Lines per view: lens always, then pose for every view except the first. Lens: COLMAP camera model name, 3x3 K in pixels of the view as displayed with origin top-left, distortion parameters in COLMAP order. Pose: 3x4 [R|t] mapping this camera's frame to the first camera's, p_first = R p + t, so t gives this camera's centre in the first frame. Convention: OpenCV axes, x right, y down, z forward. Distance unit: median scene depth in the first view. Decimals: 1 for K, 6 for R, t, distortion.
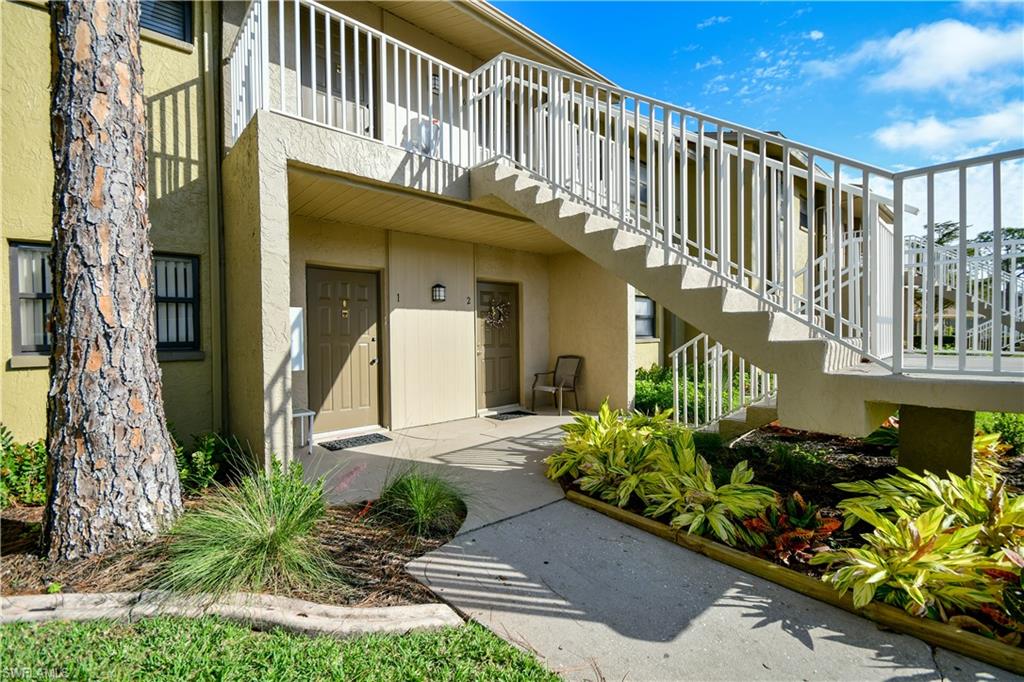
lens RADIAL K [[440.2, 0, 512.0], [0, 440.2, 341.0], [0, 0, 1]] dist [0.000311, -0.000023]
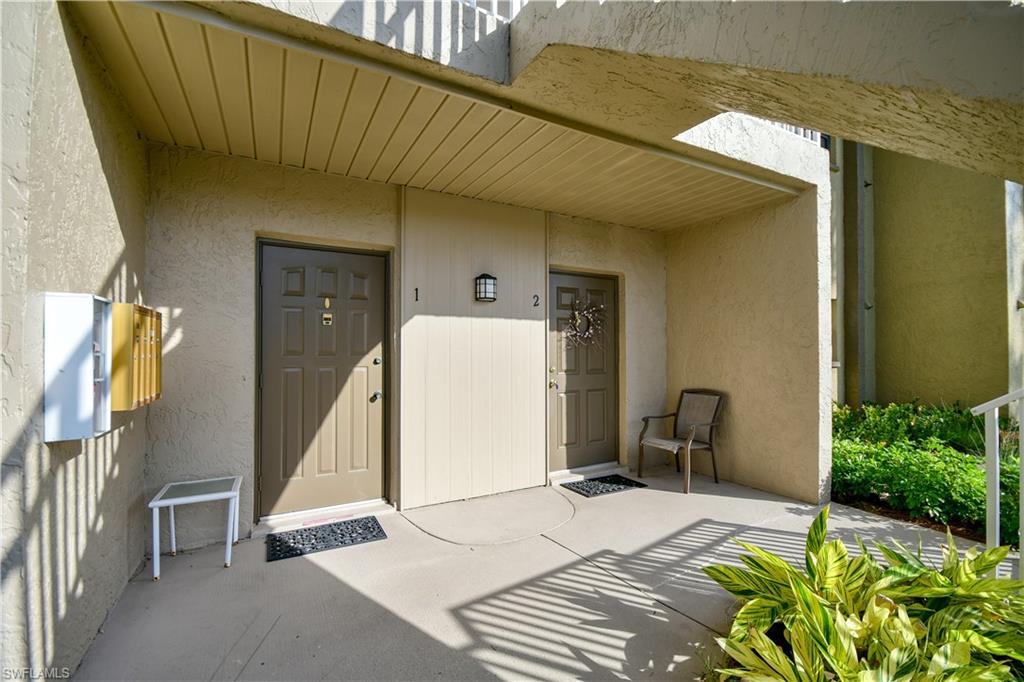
lens RADIAL K [[447.5, 0, 512.0], [0, 447.5, 341.0], [0, 0, 1]] dist [-0.001830, -0.000047]
pose [[0.974157, 0.005773, -0.225797, 0.015530], [-0.014223, 0.999257, -0.035815, -0.011925], [0.225423, 0.038101, 0.973516, 0.418875]]
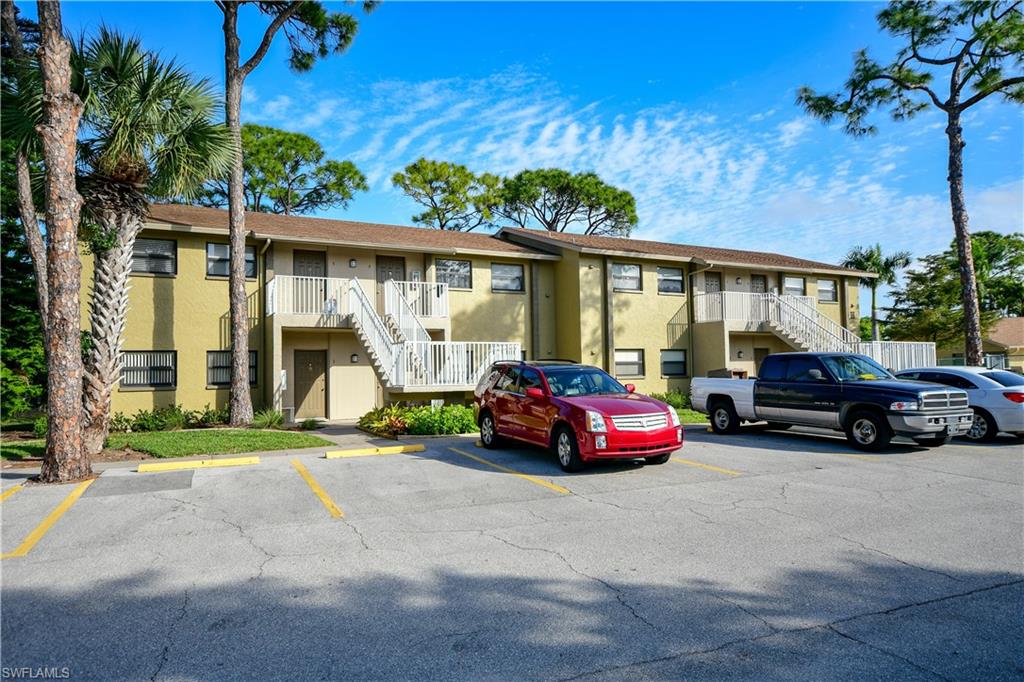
lens RADIAL K [[657.2, 0, 512.0], [0, 657.2, 341.0], [0, 0, 1]] dist [0.002492, 0.000353]
pose [[0.971750, -0.022112, -0.234975, 1.425820], [0.007214, 0.997919, -0.064073, 0.020747], [0.235902, 0.060568, 0.969887, -2.066761]]
